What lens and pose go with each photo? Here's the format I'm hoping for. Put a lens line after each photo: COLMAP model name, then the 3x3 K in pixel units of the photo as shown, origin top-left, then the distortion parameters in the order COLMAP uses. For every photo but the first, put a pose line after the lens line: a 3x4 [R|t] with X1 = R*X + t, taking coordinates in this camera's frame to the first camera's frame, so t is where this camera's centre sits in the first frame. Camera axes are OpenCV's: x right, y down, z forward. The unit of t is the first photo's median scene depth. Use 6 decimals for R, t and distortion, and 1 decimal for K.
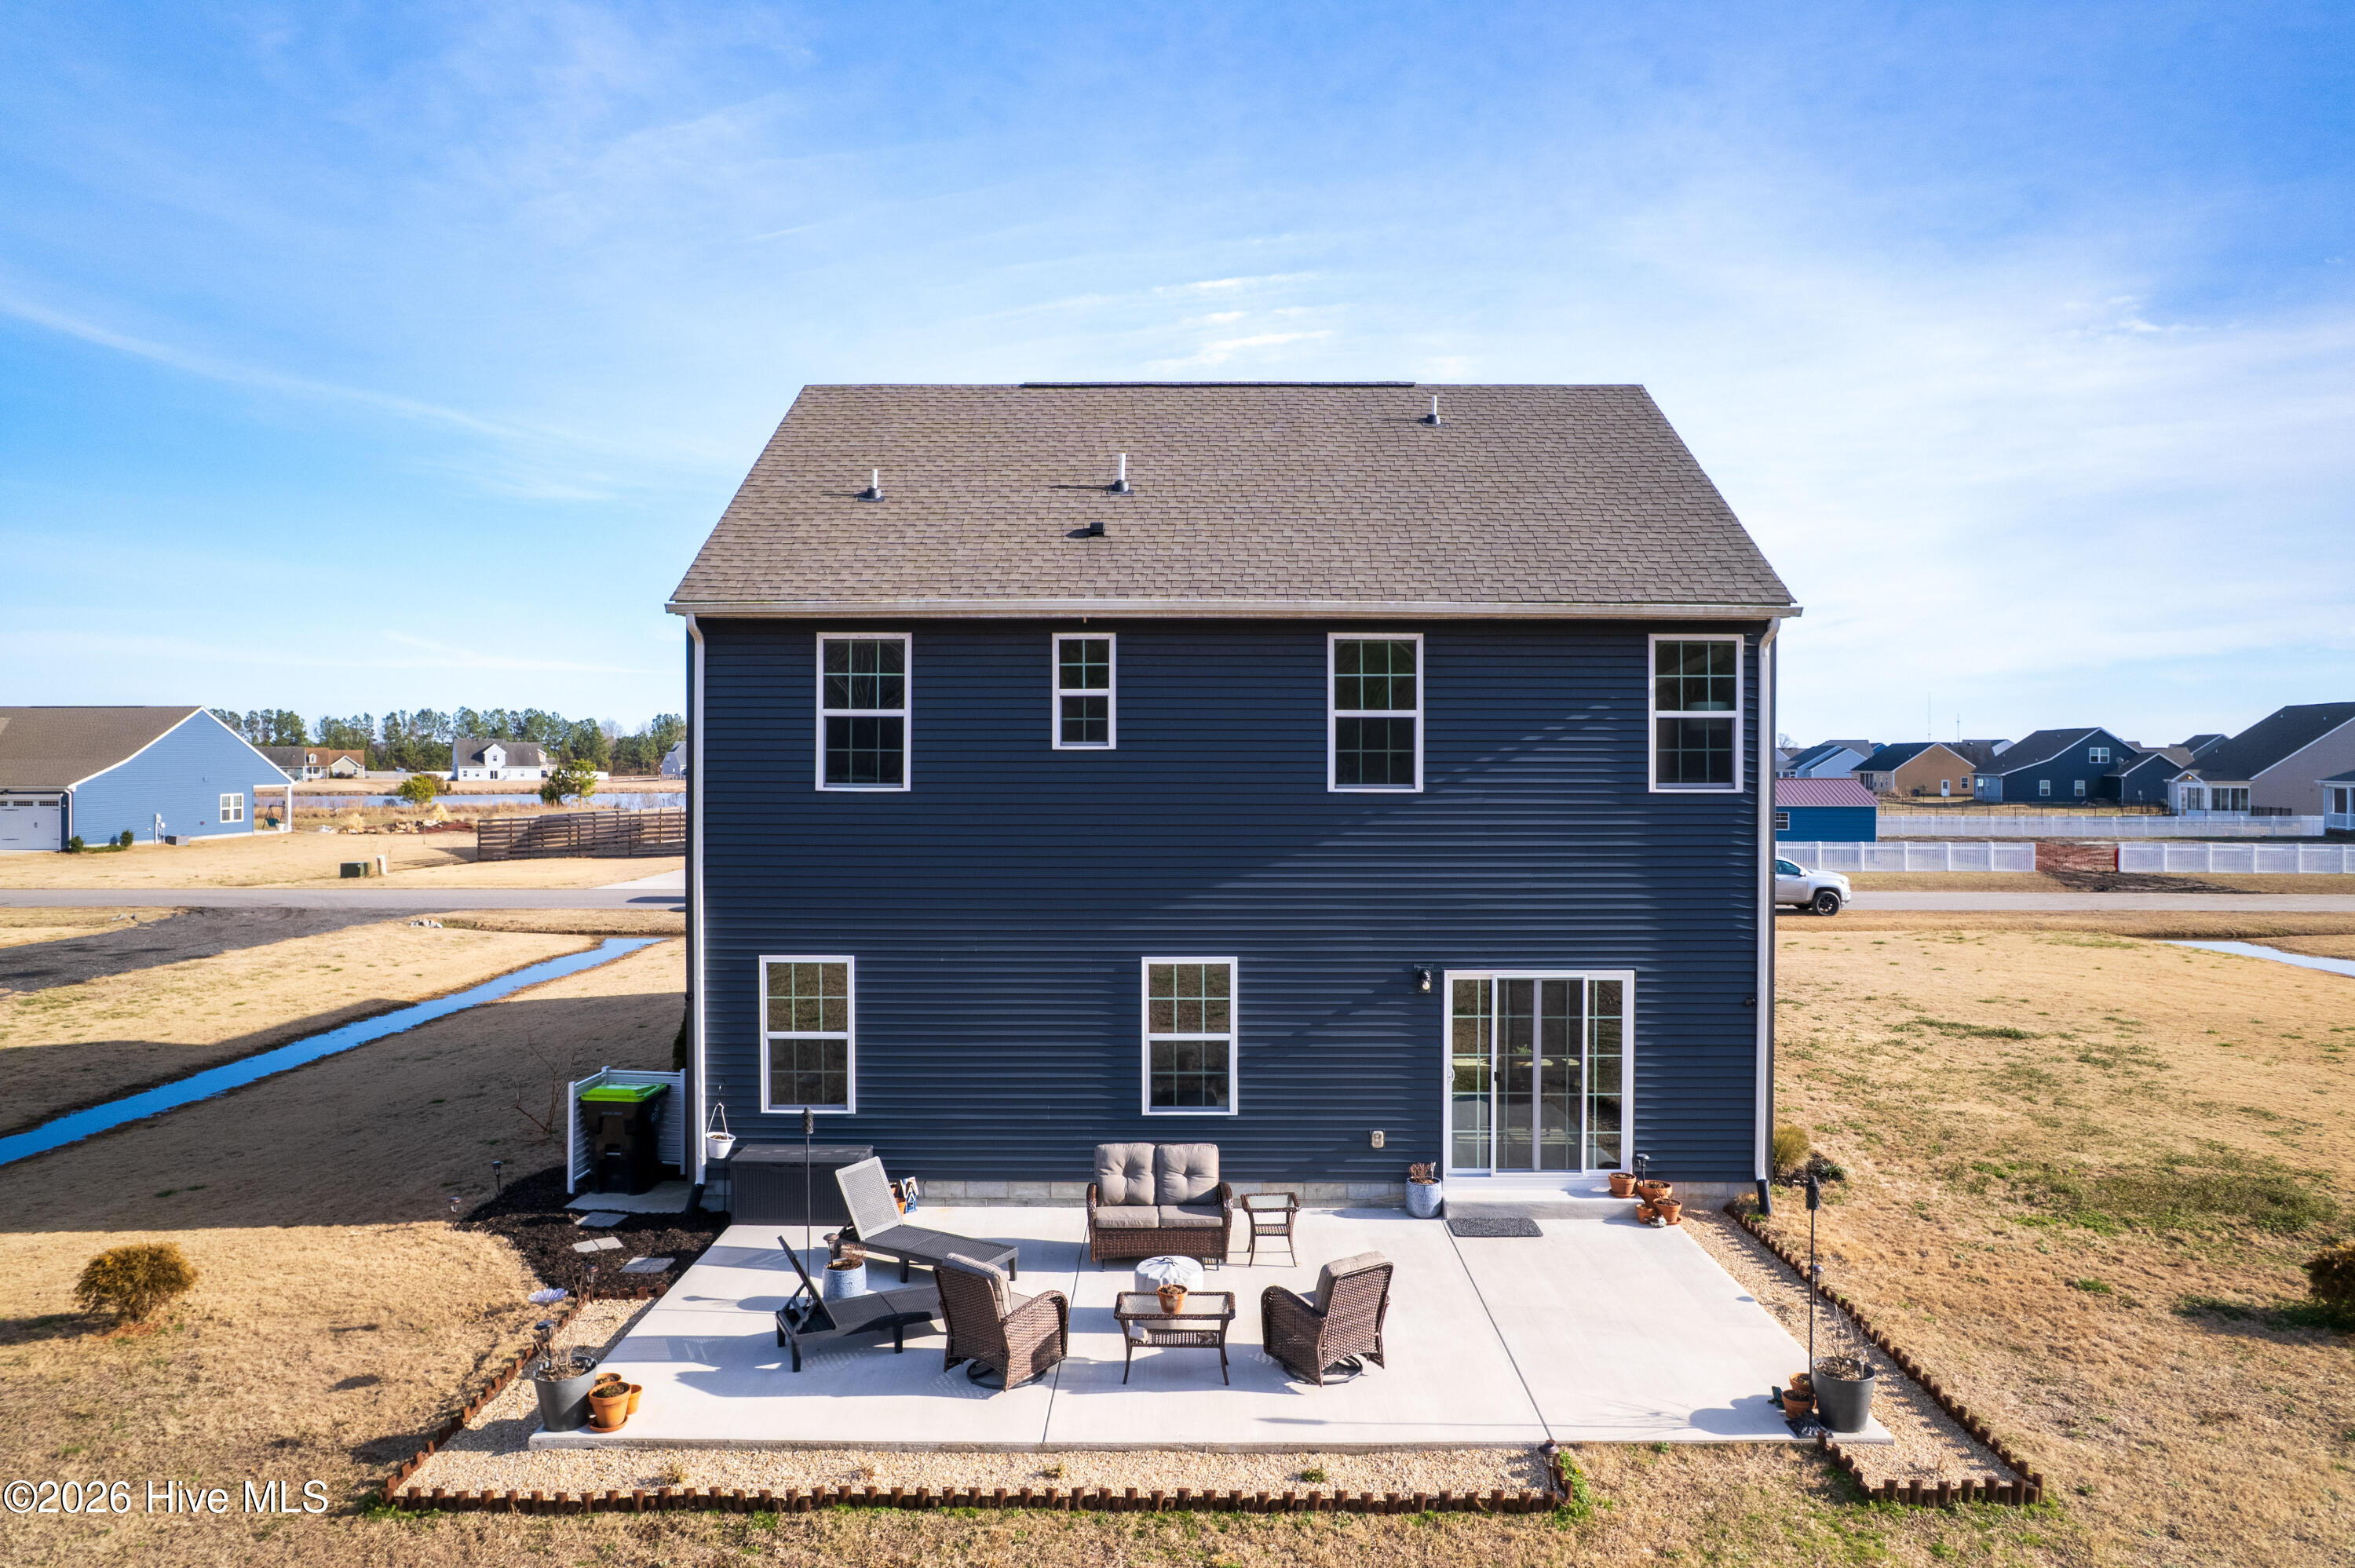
lens RADIAL K [[1494.9, 0, 1133.4], [0, 1494.9, 778.9], [0, 0, 1]] dist [-0.046091, -0.000243]
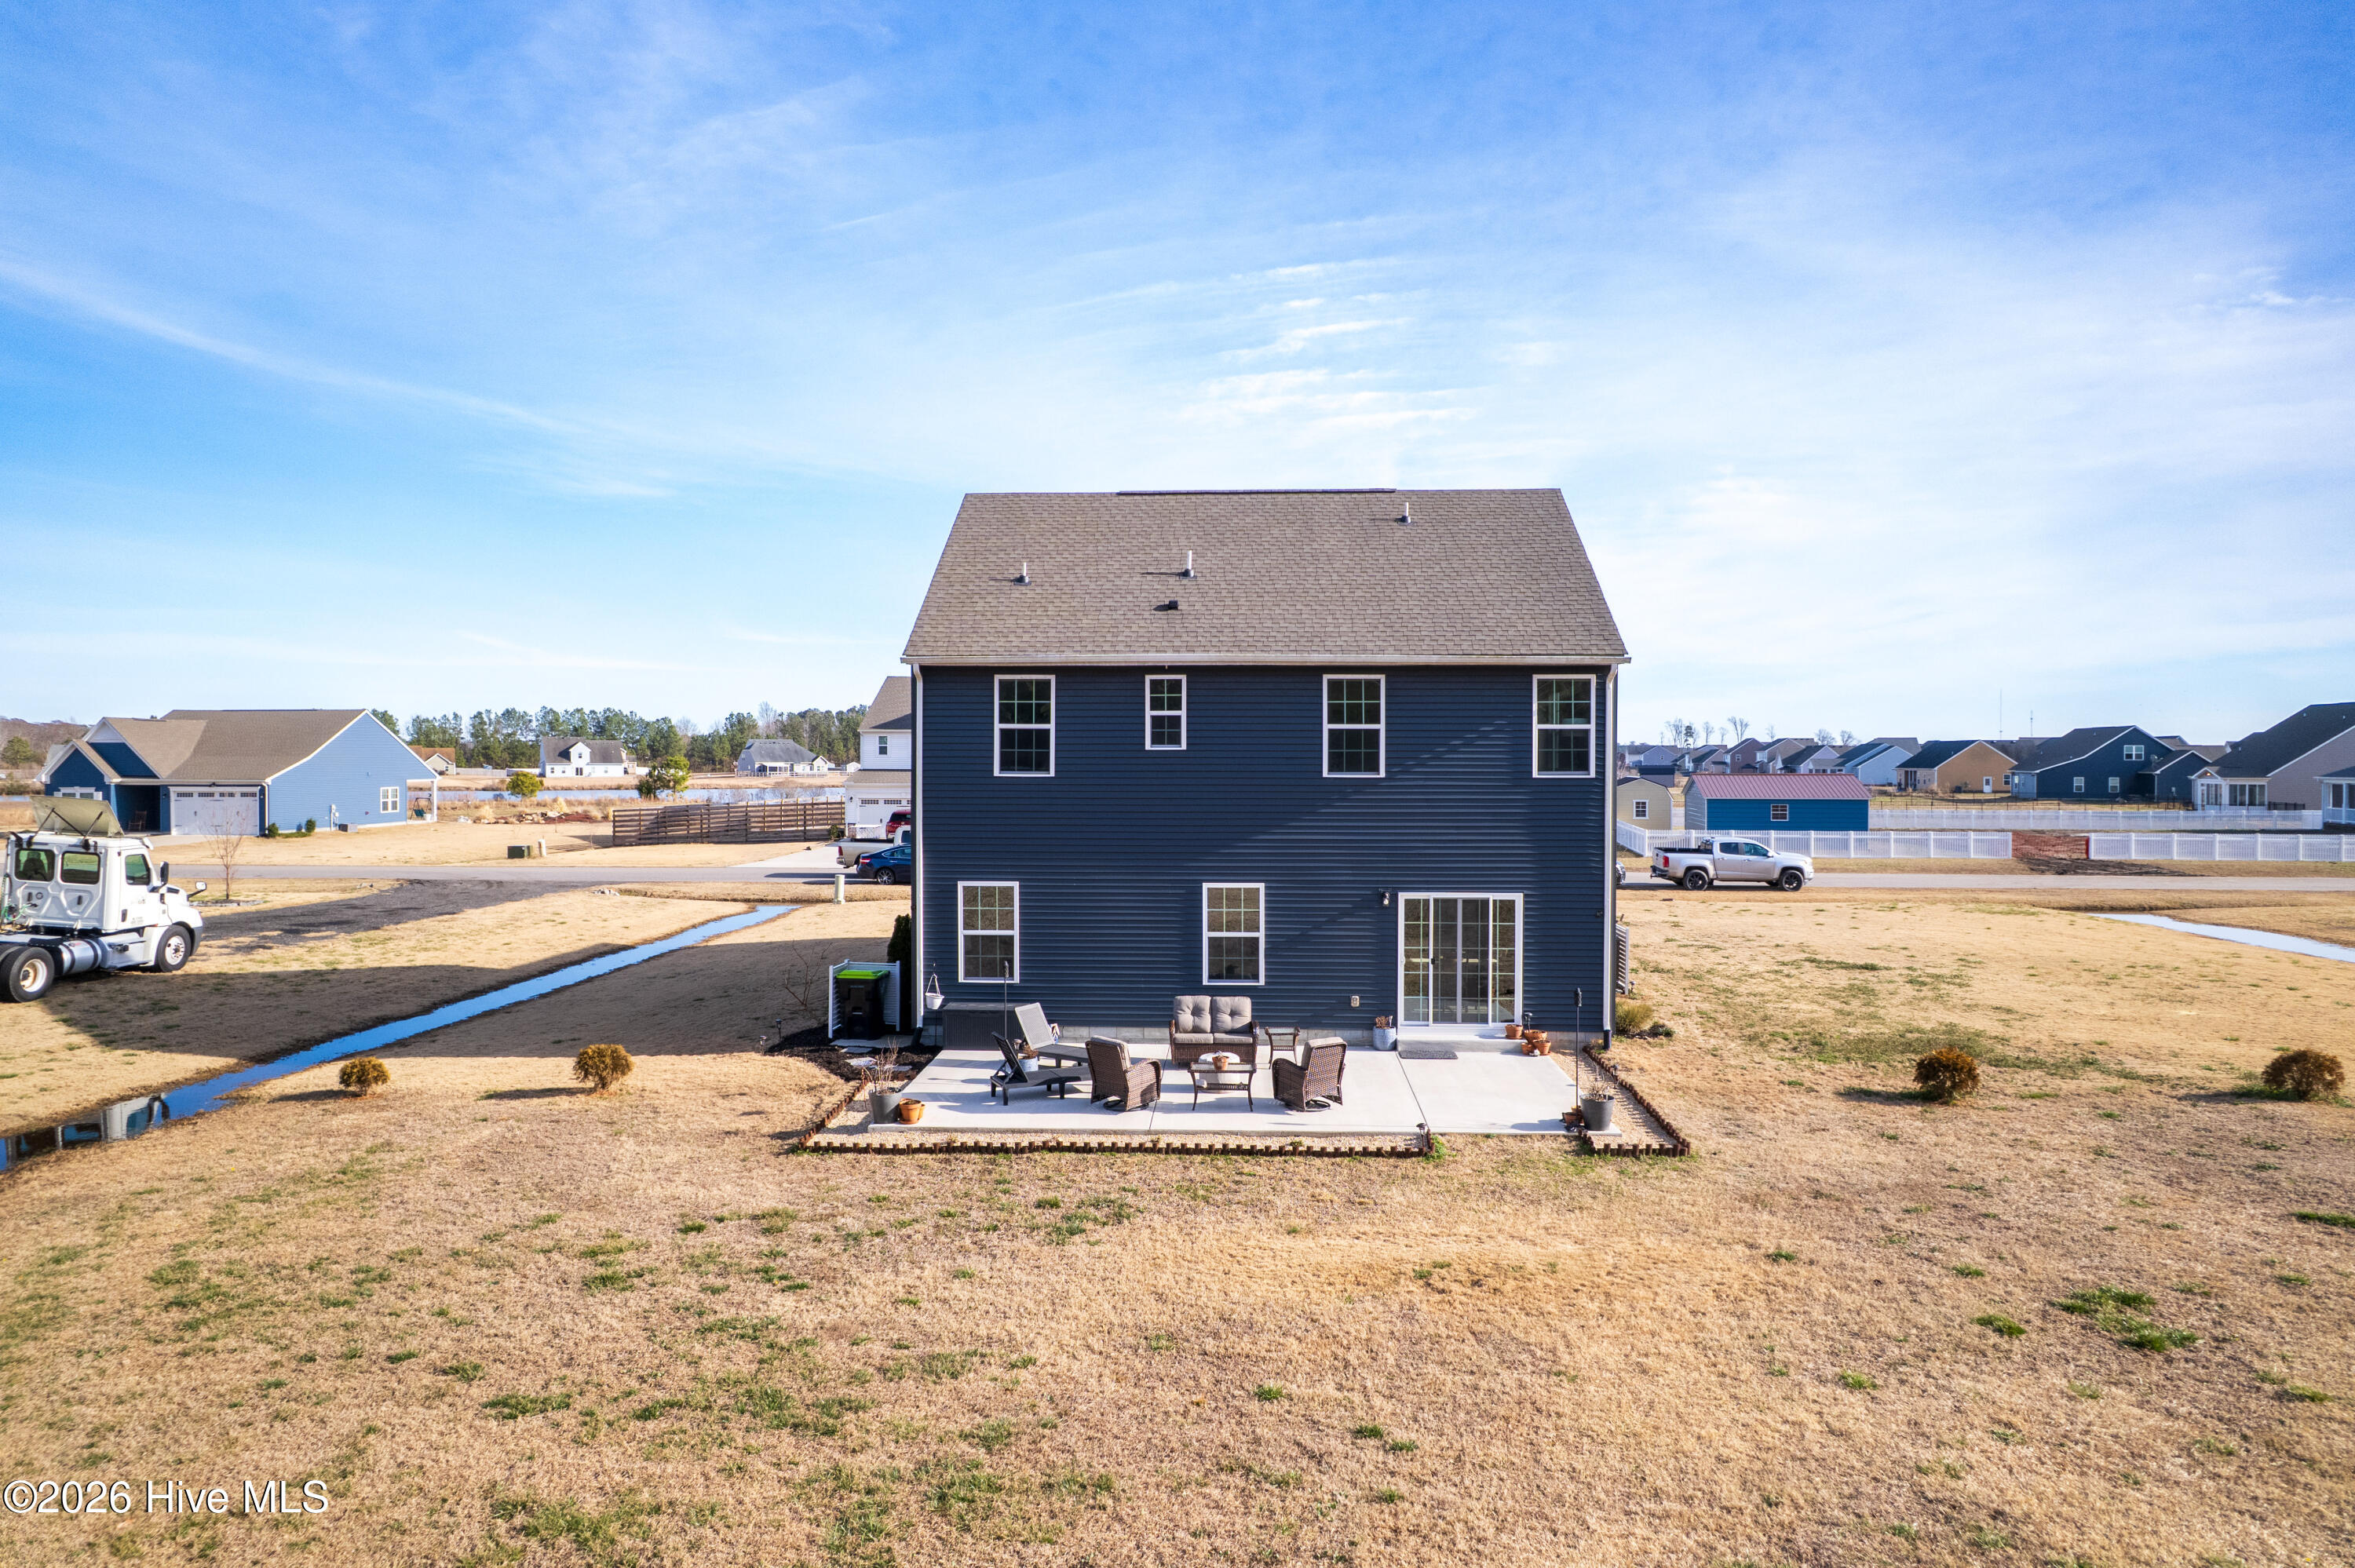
lens RADIAL K [[1494.9, 0, 1133.4], [0, 1494.9, 778.9], [0, 0, 1]] dist [-0.046091, -0.000243]
pose [[0.999256, 0.000504, -0.038569, -0.005997], [-0.000438, 0.999998, 0.001718, 0.007389], [0.038570, -0.001700, 0.999254, -0.510051]]
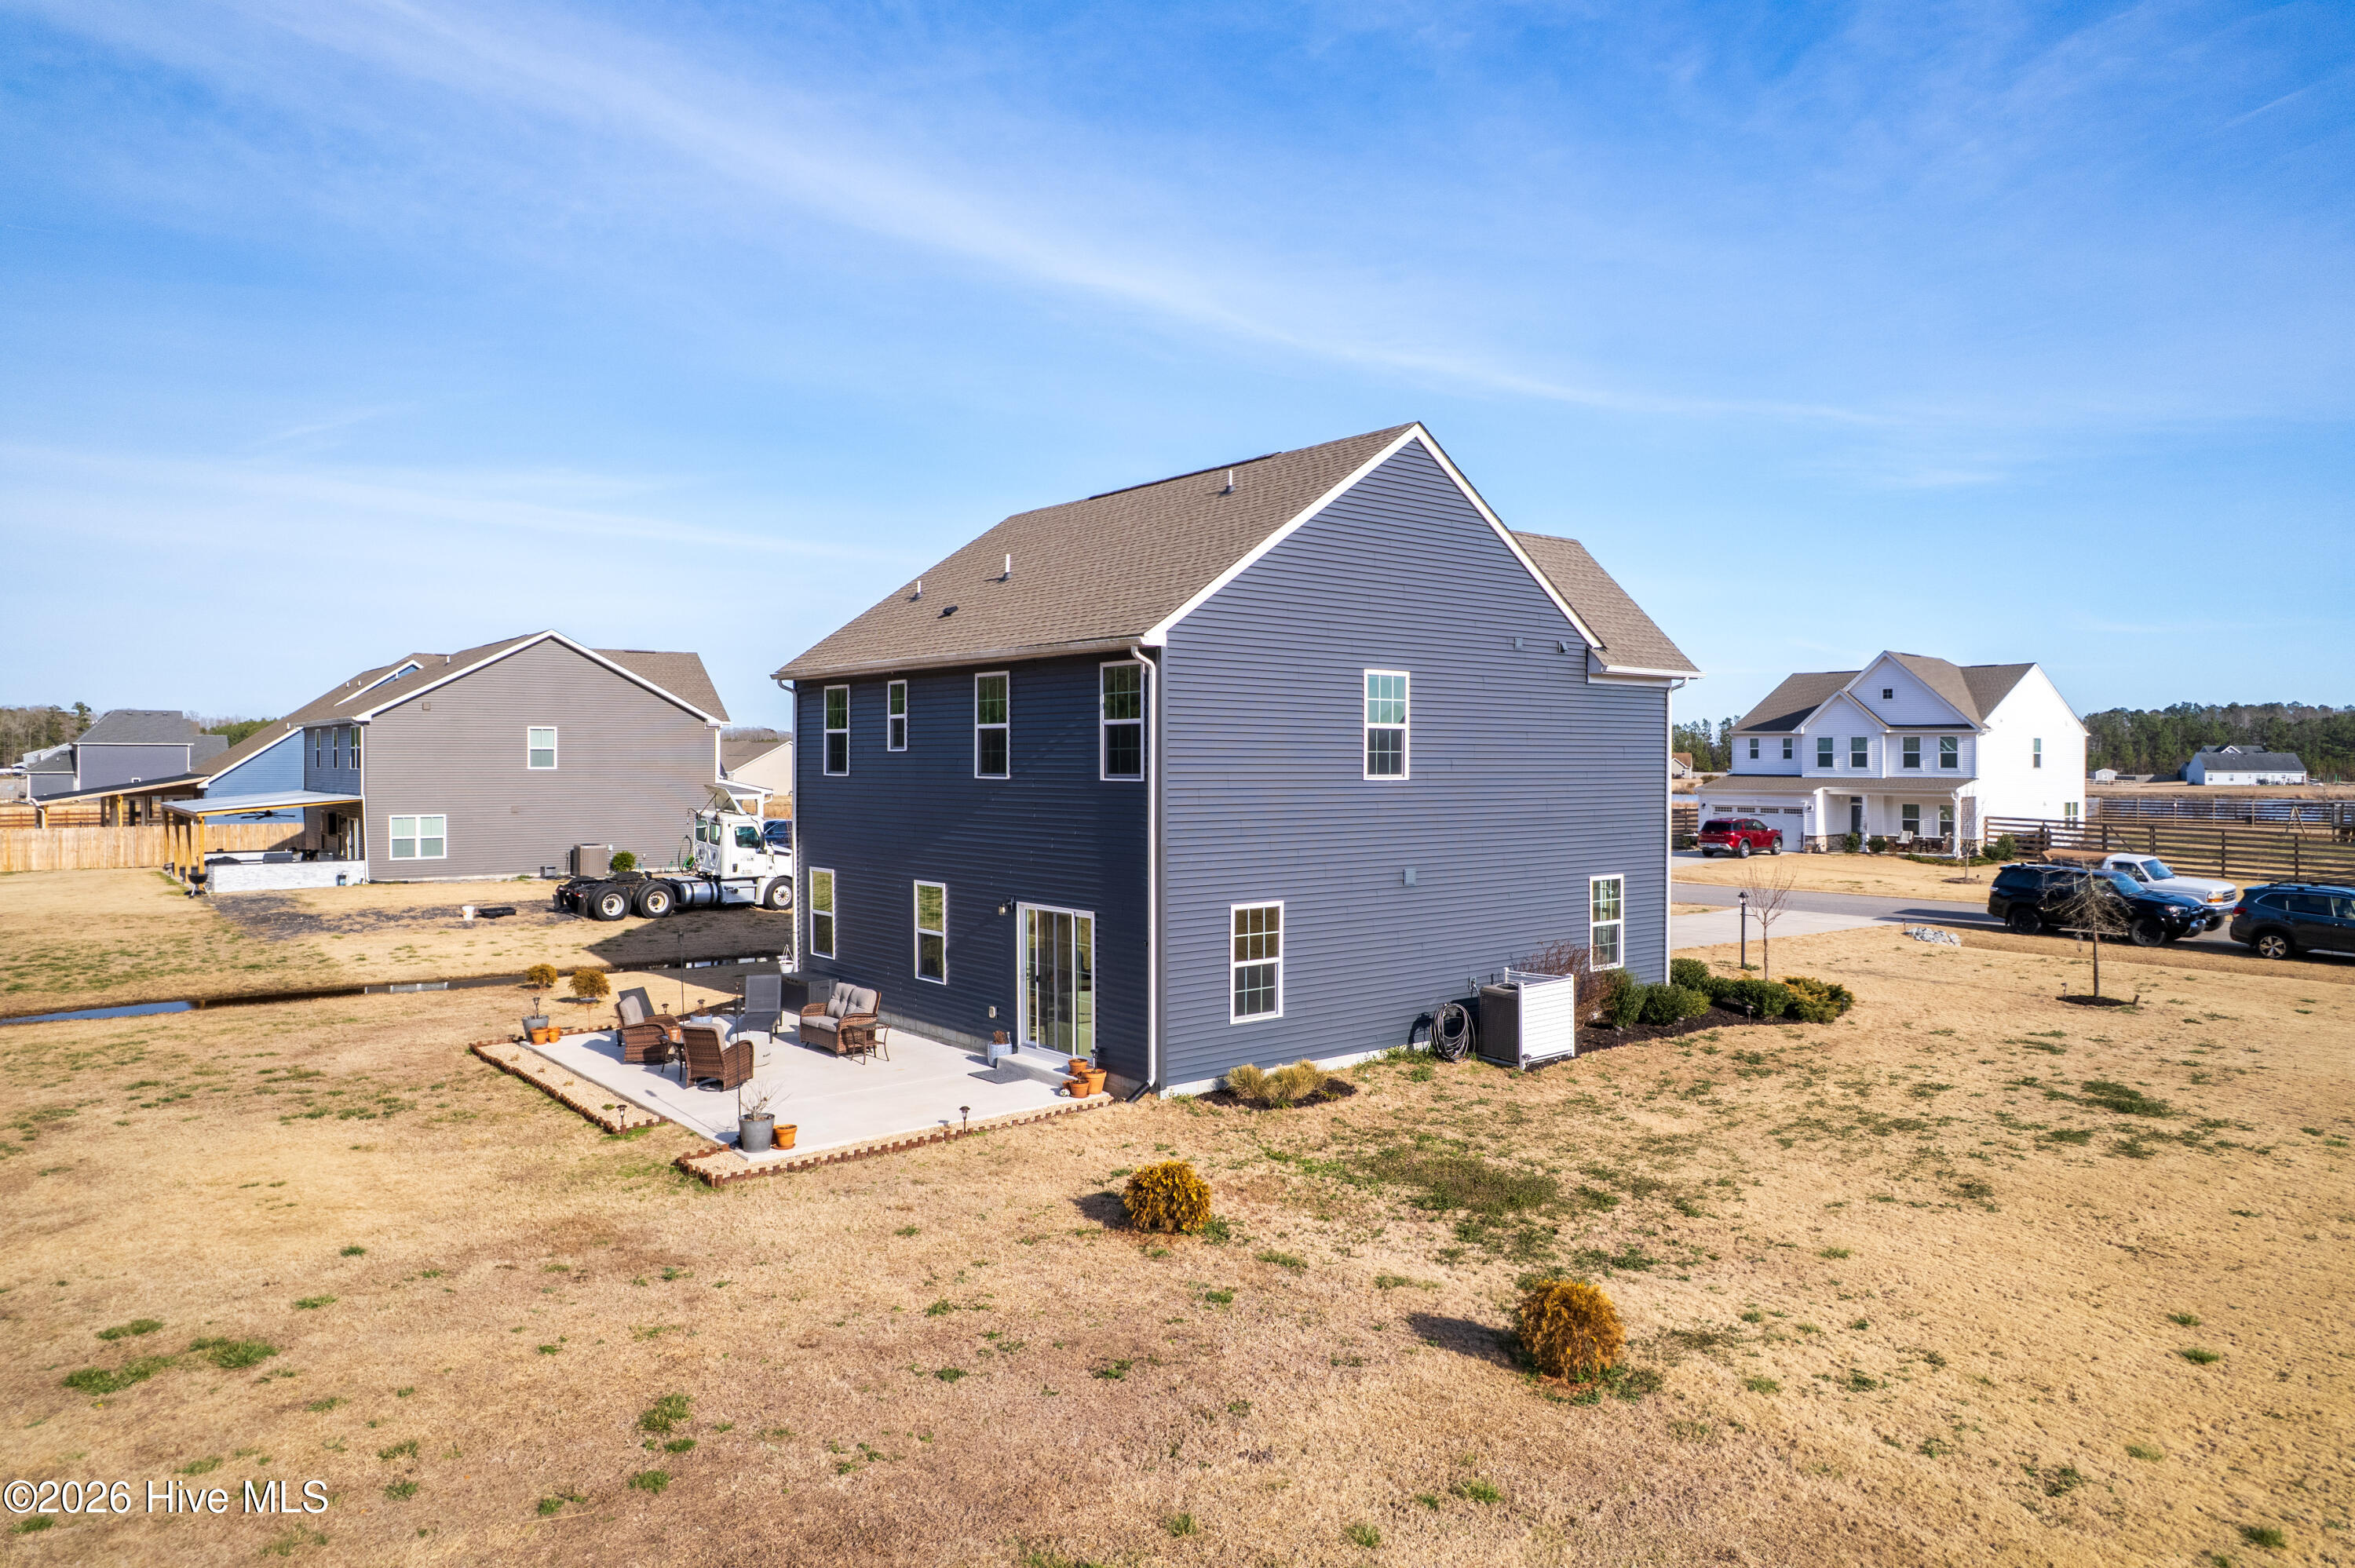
lens RADIAL K [[1524.4, 0, 1189.9], [0, 1524.4, 754.0], [0, 0, 1]] dist [-0.060321, 0.059116]
pose [[0.638572, -0.002235, -0.769559, 1.338328], [-0.012327, 0.999838, -0.013133, 0.001829], [0.769464, 0.017873, 0.638441, 0.164187]]
